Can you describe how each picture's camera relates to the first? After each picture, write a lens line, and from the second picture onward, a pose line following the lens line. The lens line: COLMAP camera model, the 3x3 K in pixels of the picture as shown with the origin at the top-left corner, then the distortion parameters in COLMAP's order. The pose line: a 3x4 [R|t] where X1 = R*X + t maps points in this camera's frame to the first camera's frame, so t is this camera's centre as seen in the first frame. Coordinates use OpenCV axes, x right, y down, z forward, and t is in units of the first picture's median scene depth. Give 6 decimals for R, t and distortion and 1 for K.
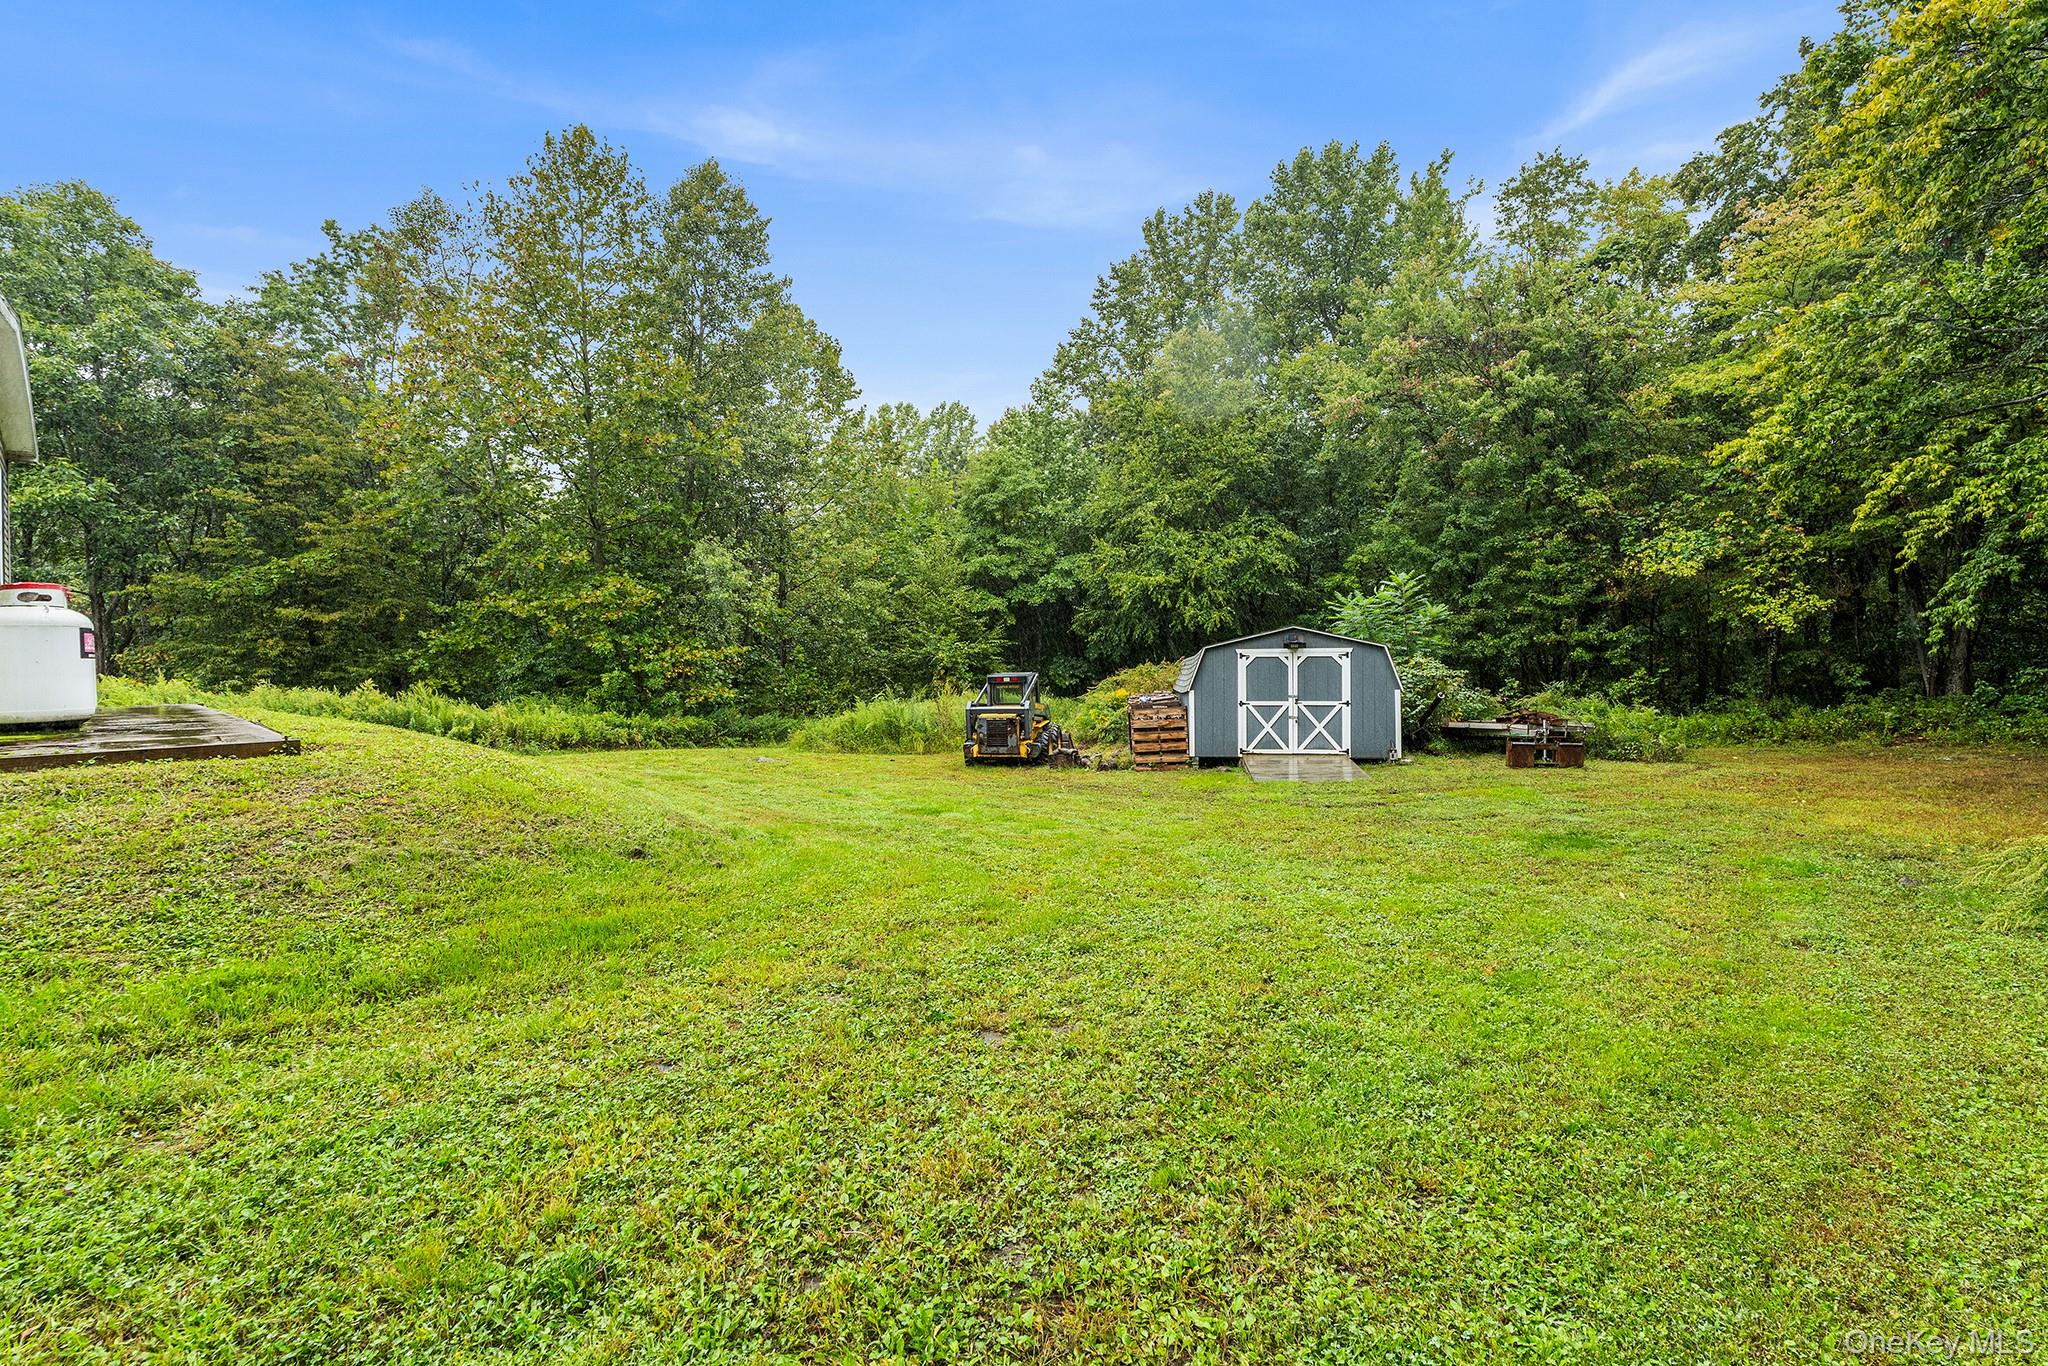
lens RADIAL K [[967.5, 0, 990.1], [0, 967.5, 674.1], [0, 0, 1]] dist [-0.025343, -0.000076]
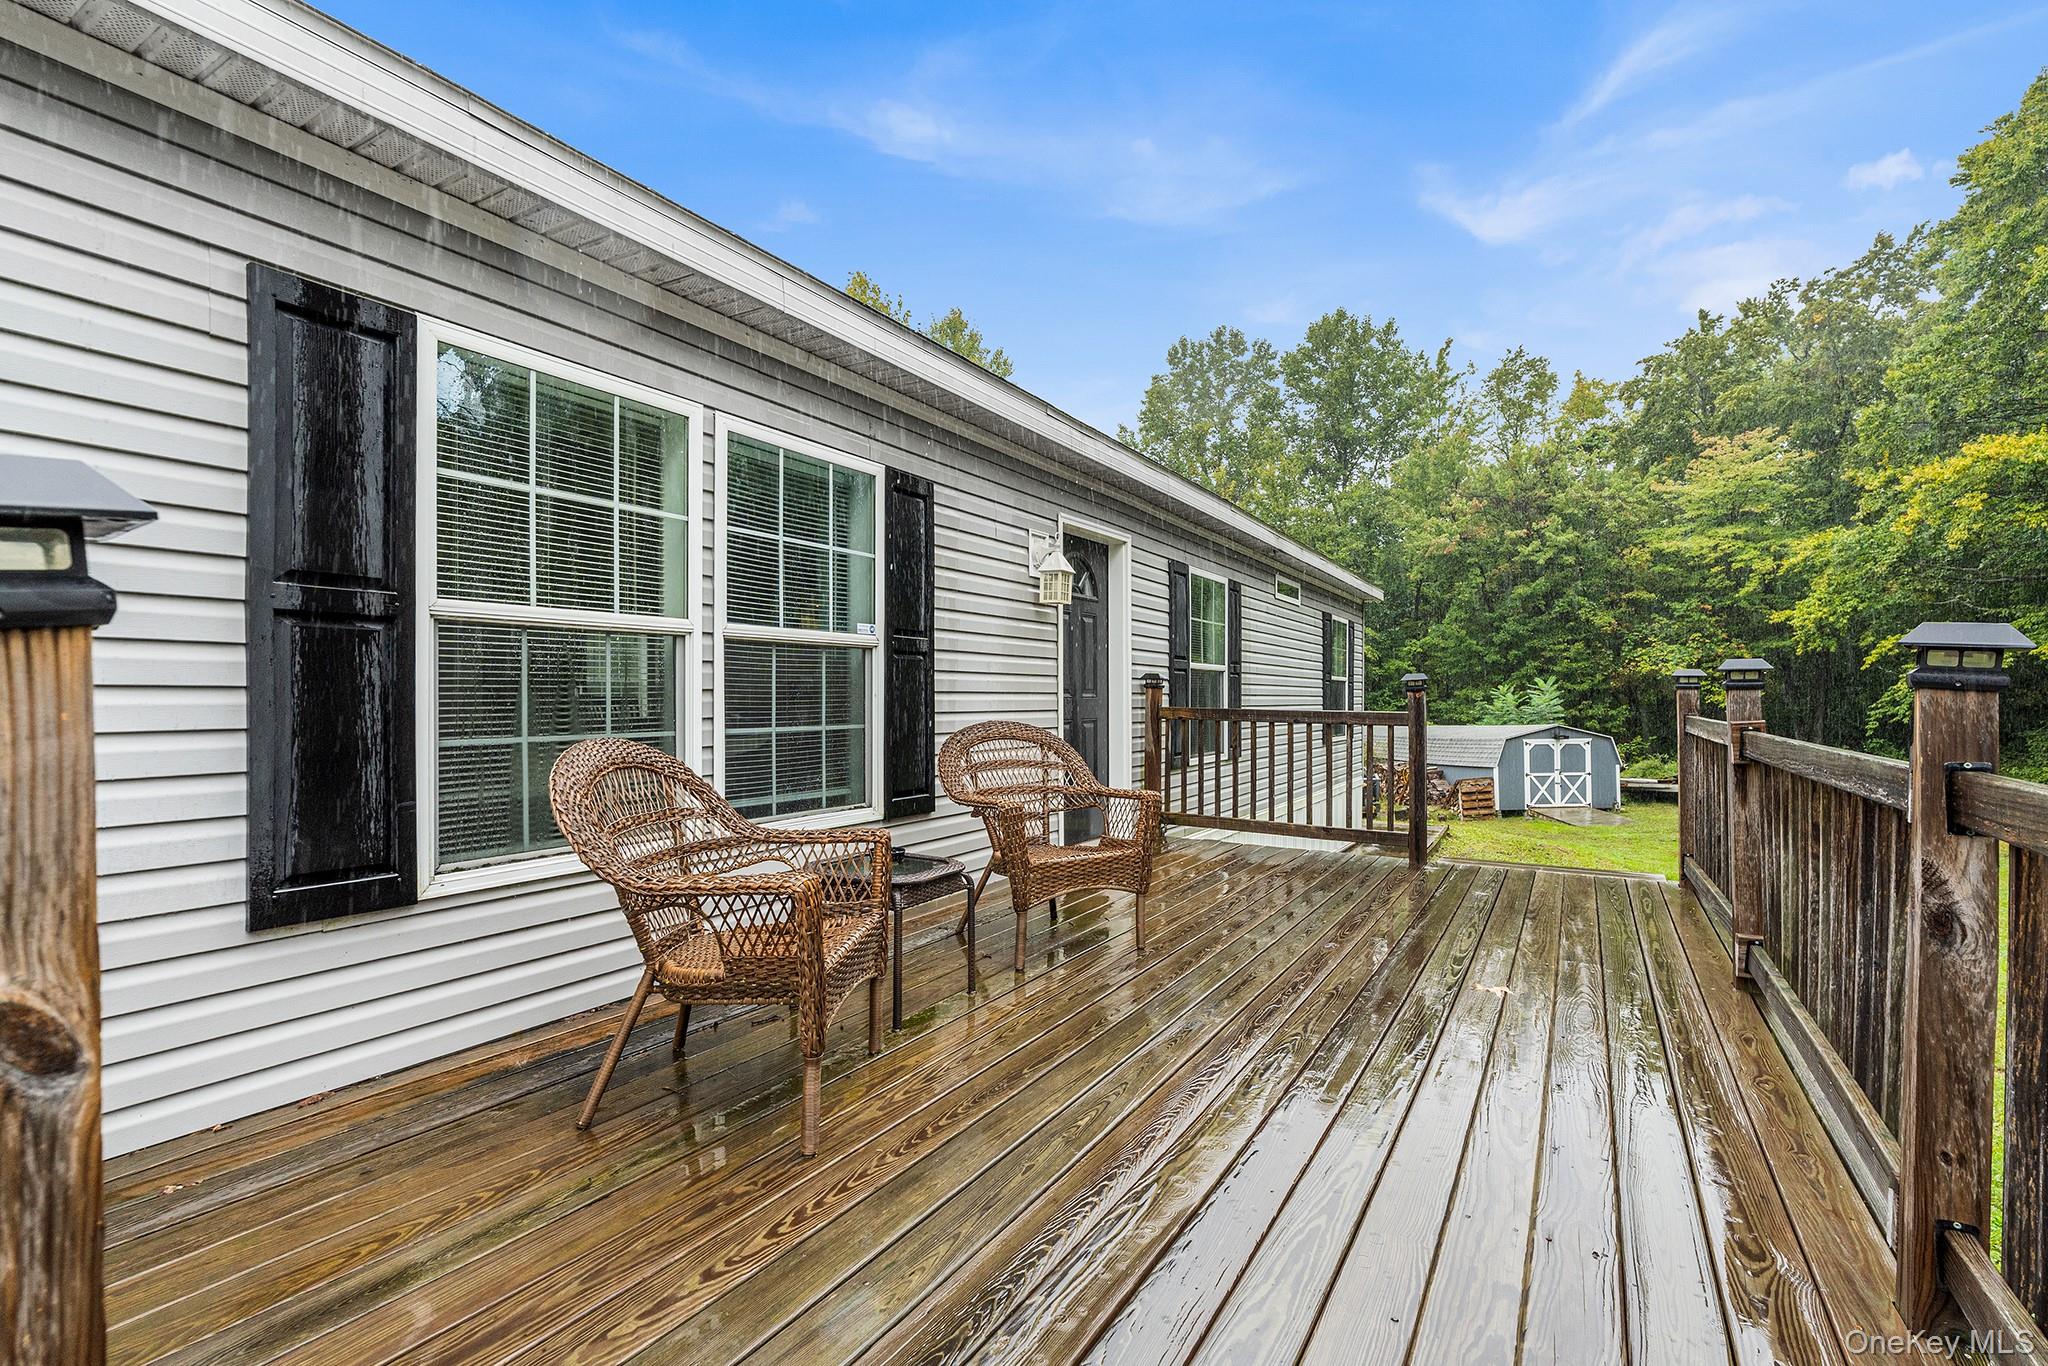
lens RADIAL K [[909.6, 0, 1026.1], [0, 909.6, 696.1], [0, 0, 1]] dist [-0.001161, 0.000002]
pose [[0.969981, -0.001107, 0.243180, -0.845738], [0.003109, 0.999964, -0.007852, -0.084049], [-0.243162, 0.008372, 0.969950, -0.208316]]
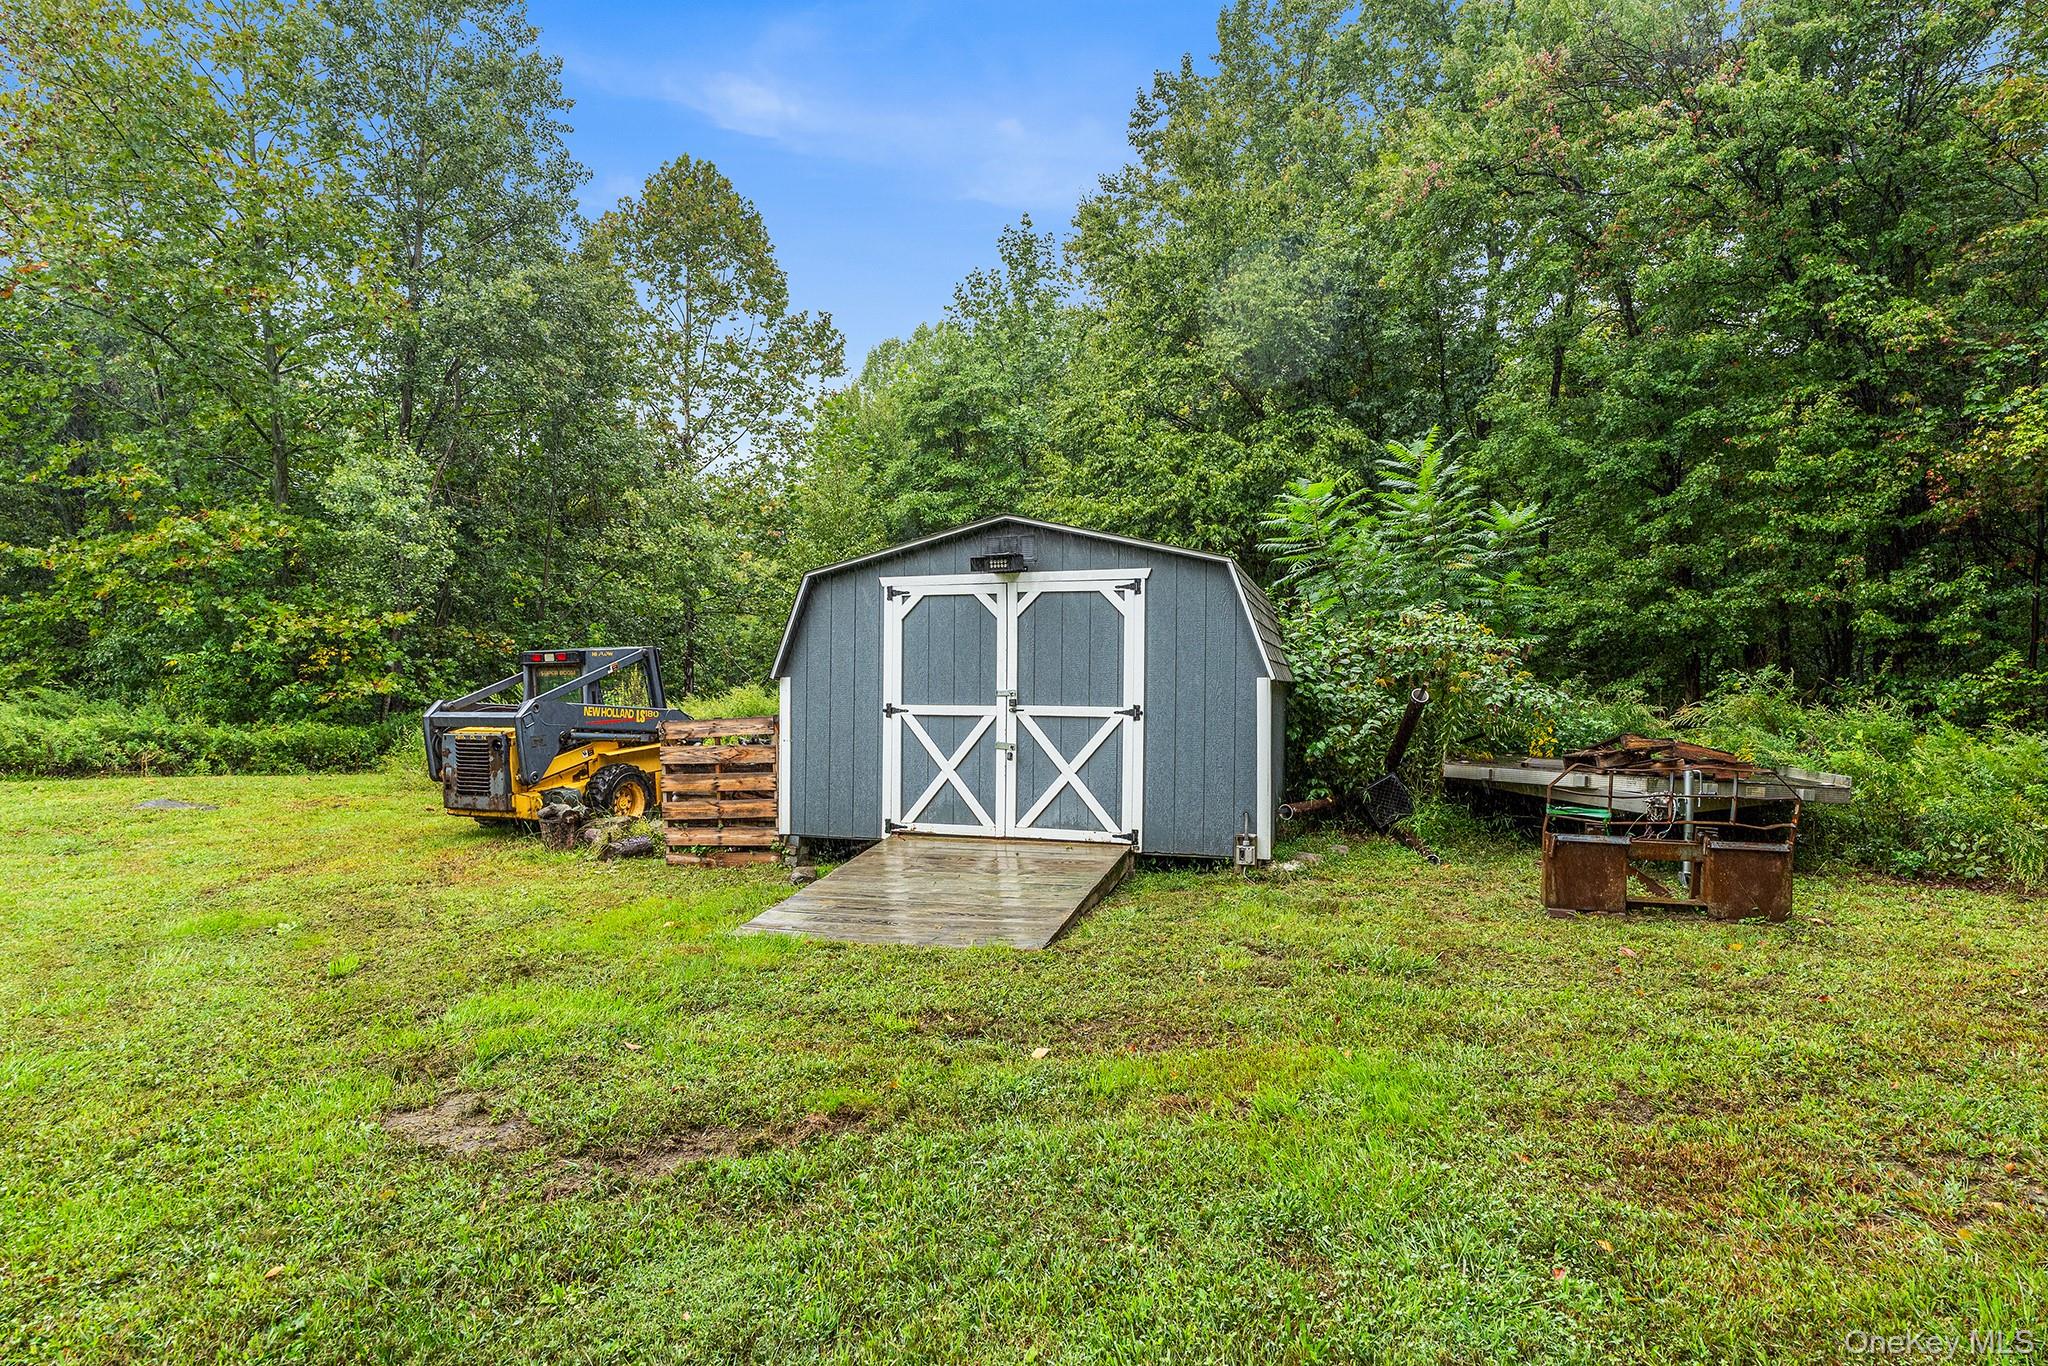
lens RADIAL K [[1097.3, 0, 1024.0], [0, 1097.3, 683.0], [0, 0, 1]] dist [-0.002531, 0.000330]
pose [[0.990106, 0.009022, -0.140029, 0.371855], [-0.008604, 0.999957, 0.003589, 0.016541], [0.140055, -0.002348, 0.990141, 0.534519]]
